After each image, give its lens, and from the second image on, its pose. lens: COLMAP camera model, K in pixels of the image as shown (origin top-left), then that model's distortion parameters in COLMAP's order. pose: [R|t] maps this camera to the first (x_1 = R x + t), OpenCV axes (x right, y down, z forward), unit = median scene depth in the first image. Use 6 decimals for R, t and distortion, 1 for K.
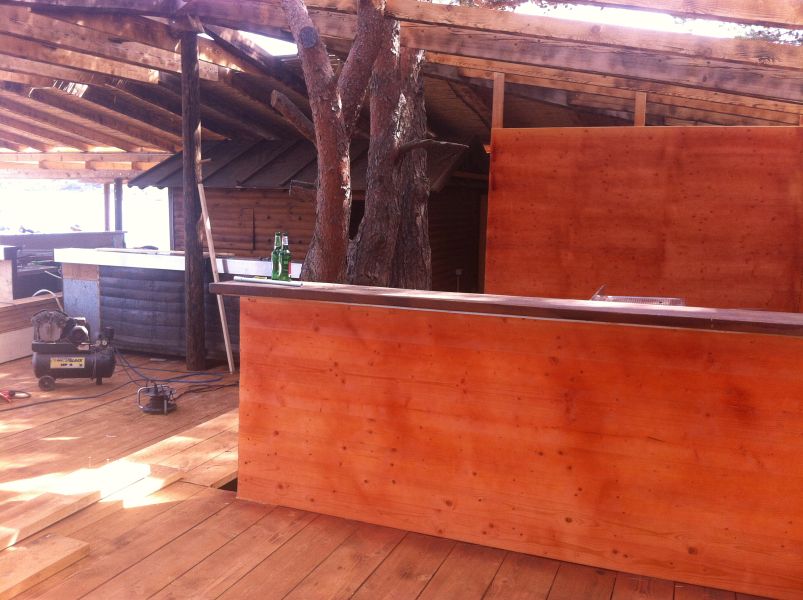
lens RADIAL K [[824.2, 0, 389.4], [0, 824.2, 315.3], [0, 0, 1]] dist [0.143842, -0.441615]
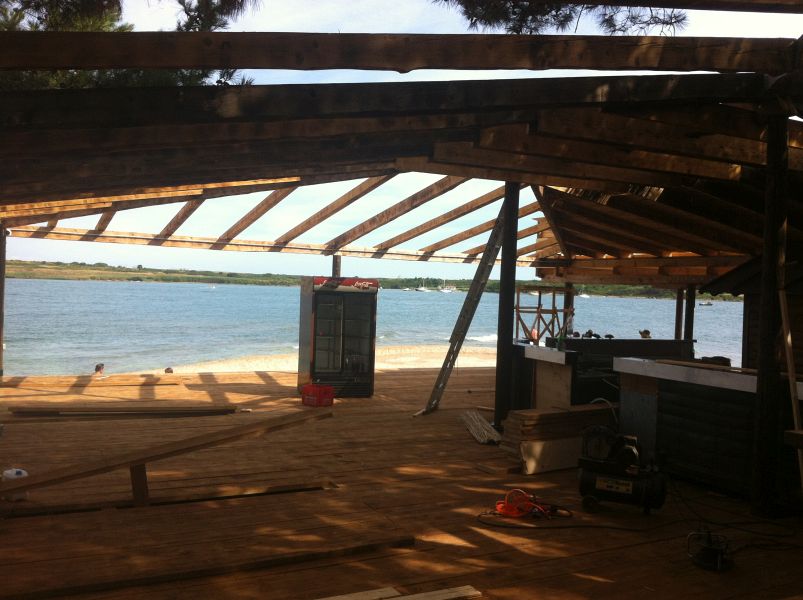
lens RADIAL K [[824.2, 0, 389.4], [0, 824.2, 315.3], [0, 0, 1]] dist [0.143842, -0.441615]
pose [[0.787734, 0.024868, -0.615514, -0.021661], [-0.101291, 0.990814, -0.089602, -0.017446], [0.607631, 0.132928, 0.783016, 0.101499]]
